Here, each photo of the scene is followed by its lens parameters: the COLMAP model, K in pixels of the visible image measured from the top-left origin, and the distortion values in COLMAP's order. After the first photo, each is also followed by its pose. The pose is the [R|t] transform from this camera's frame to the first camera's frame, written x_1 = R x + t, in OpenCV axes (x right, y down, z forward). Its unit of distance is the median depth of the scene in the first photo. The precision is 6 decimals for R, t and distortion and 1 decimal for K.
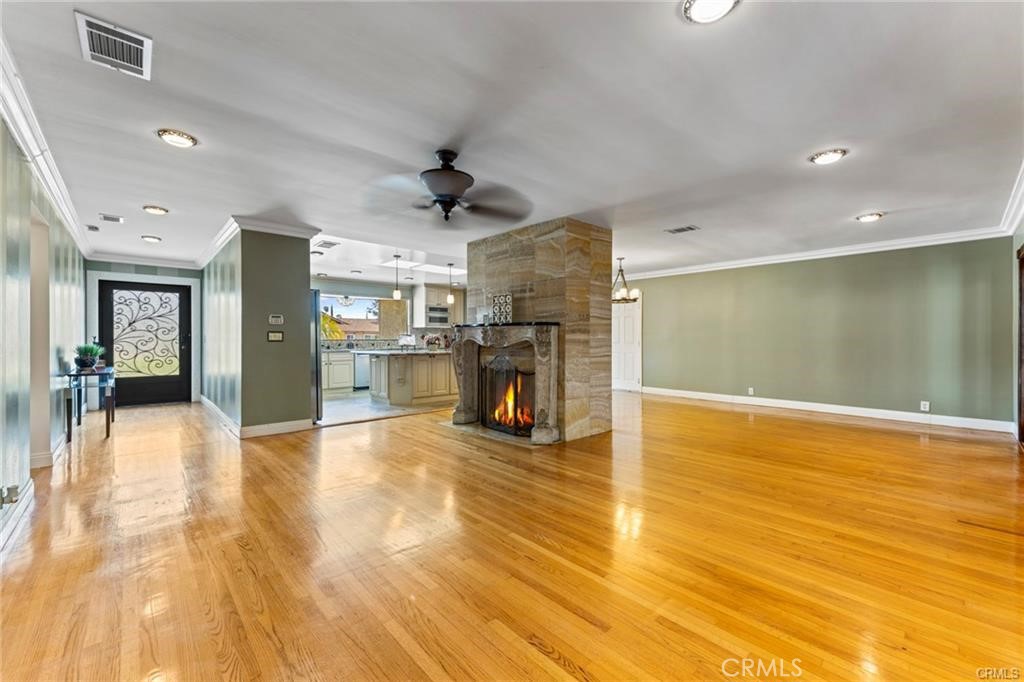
lens RADIAL K [[413.0, 0, 513.4], [0, 413.0, 340.2], [0, 0, 1]] dist [0.003352, -0.001641]
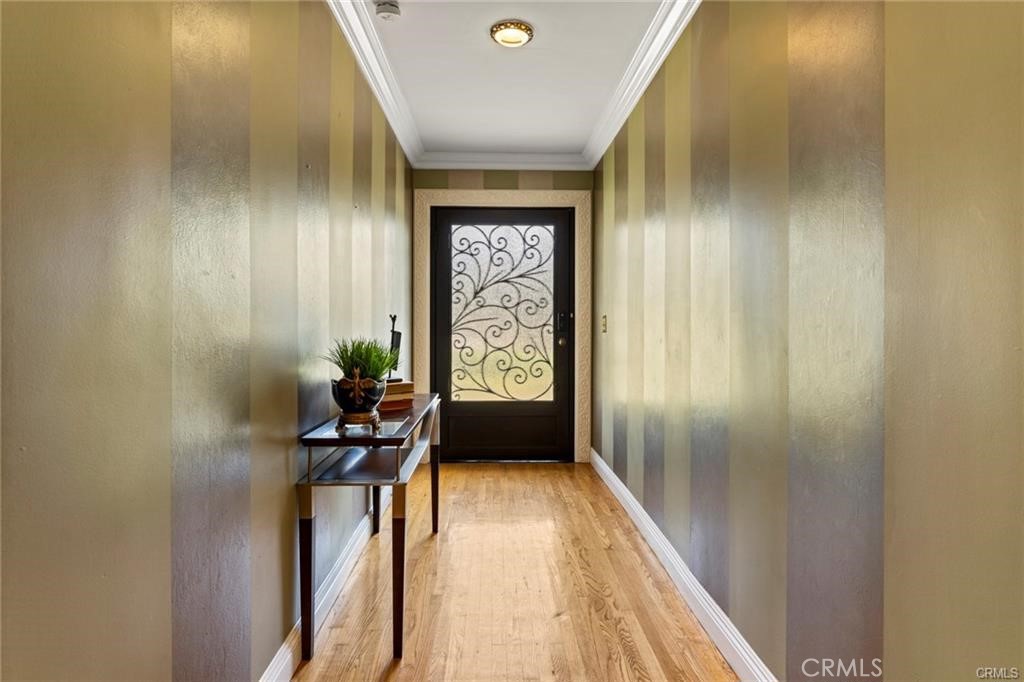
lens RADIAL K [[562.6, 0, 511.2], [0, 562.6, 345.8], [0, 0, 1]] dist [0.000195, -0.000003]
pose [[0.749914, -0.000217, -0.661535, -0.449448], [-0.005968, 0.999957, -0.007094, 0.027606], [0.661508, 0.009268, 0.749881, 0.522743]]
